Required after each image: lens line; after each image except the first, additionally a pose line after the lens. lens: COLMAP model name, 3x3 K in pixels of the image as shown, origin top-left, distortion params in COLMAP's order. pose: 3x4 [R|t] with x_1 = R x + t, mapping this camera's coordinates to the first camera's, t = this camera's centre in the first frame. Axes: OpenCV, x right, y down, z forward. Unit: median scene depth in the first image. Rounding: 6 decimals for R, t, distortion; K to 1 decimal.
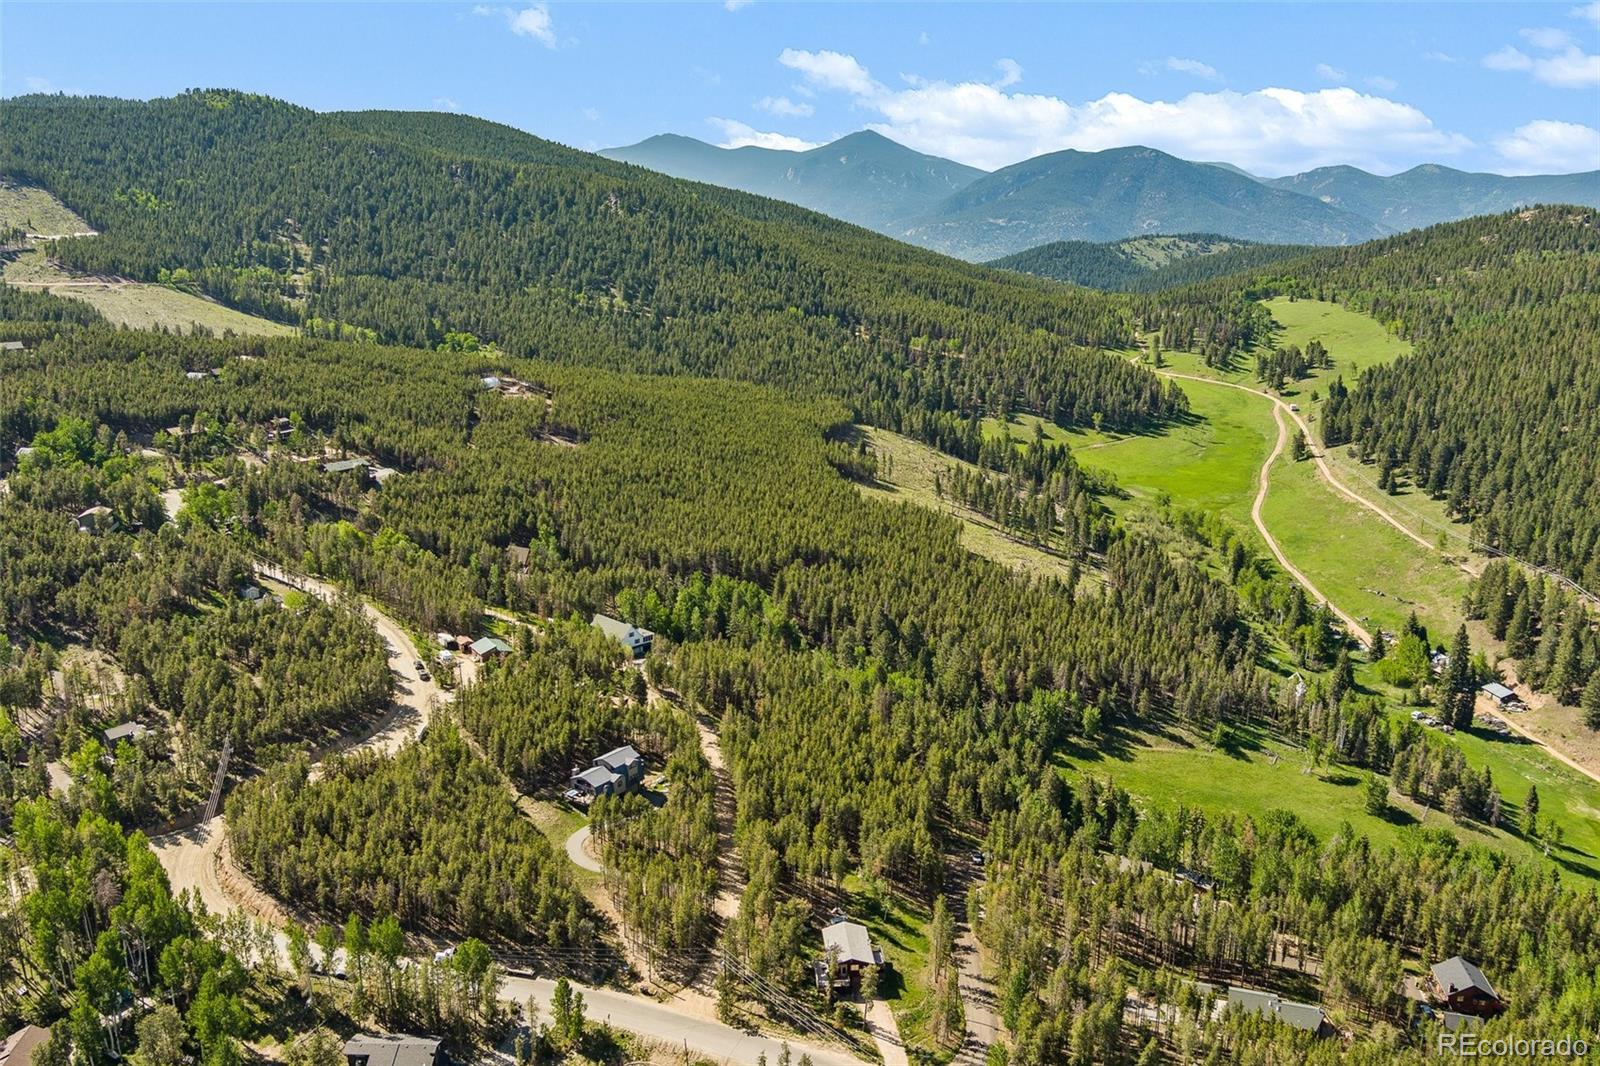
lens RADIAL K [[1307.2, 0, 800.0], [0, 1307.2, 533.0], [0, 0, 1]] dist [-0.068949, -0.000252]
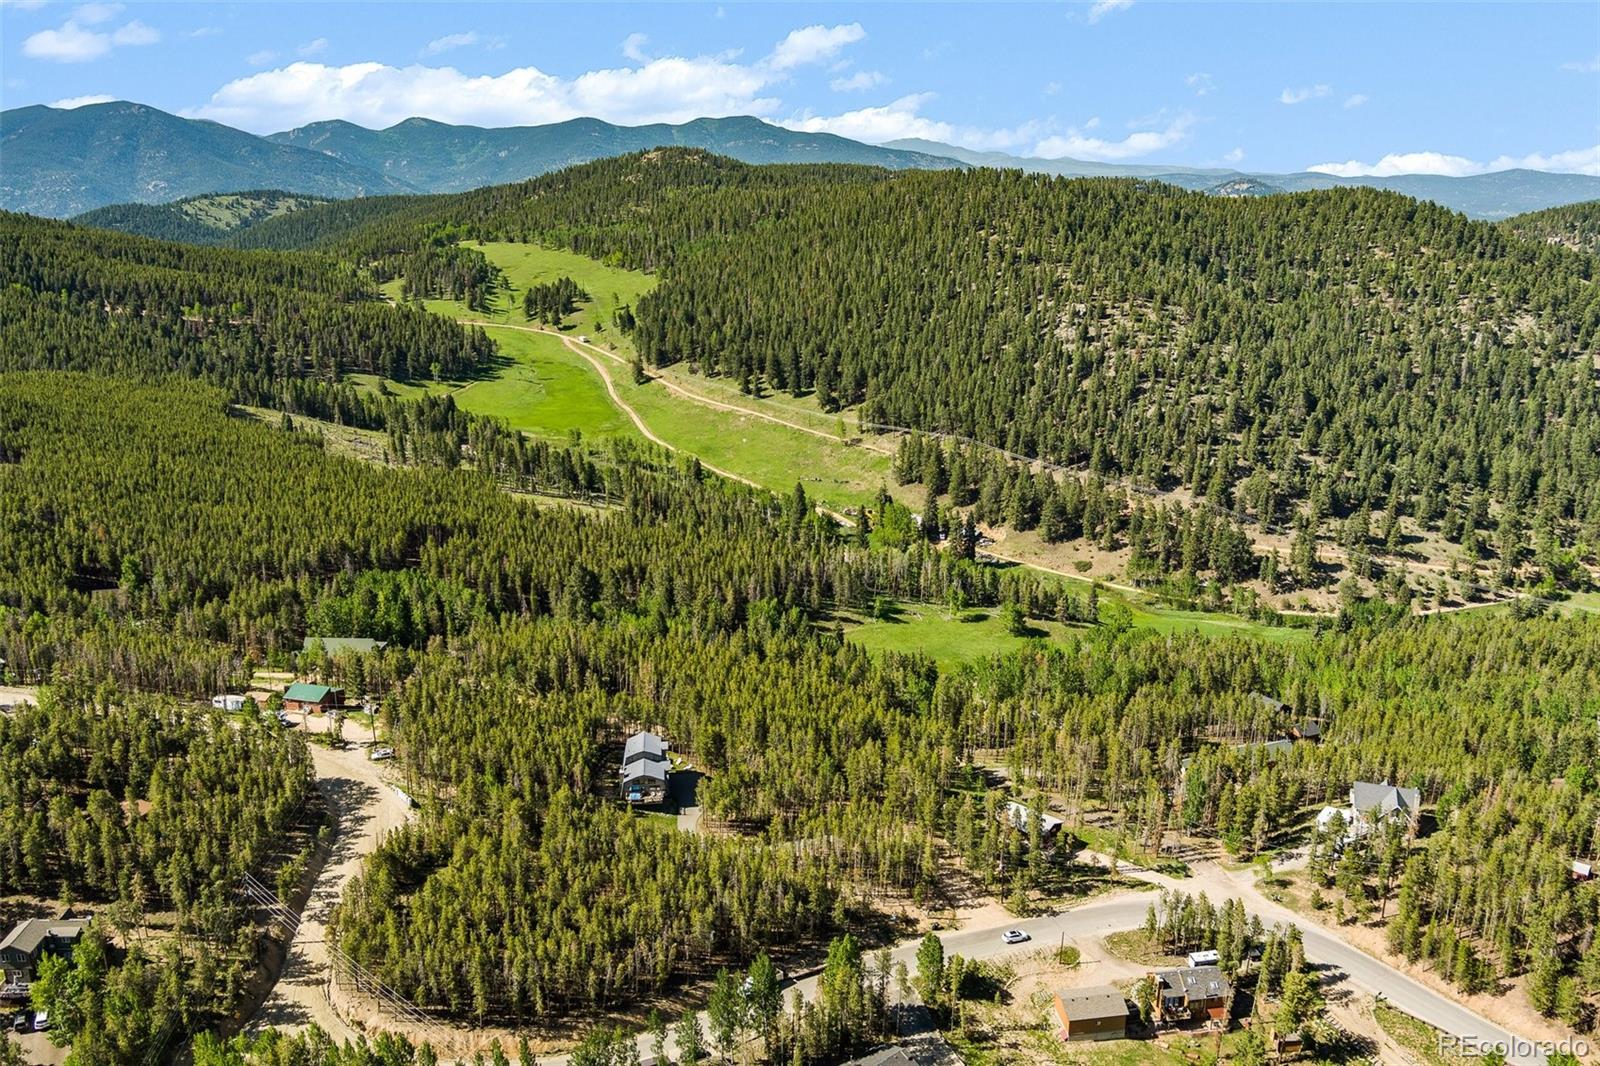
lens RADIAL K [[1307.2, 0, 800.0], [0, 1307.2, 533.0], [0, 0, 1]] dist [-0.068949, -0.000252]
pose [[0.728225, -0.190346, 0.658374, -0.183964], [0.170175, 0.980792, 0.095331, -0.010866], [-0.663874, 0.042616, 0.746630, 0.077507]]
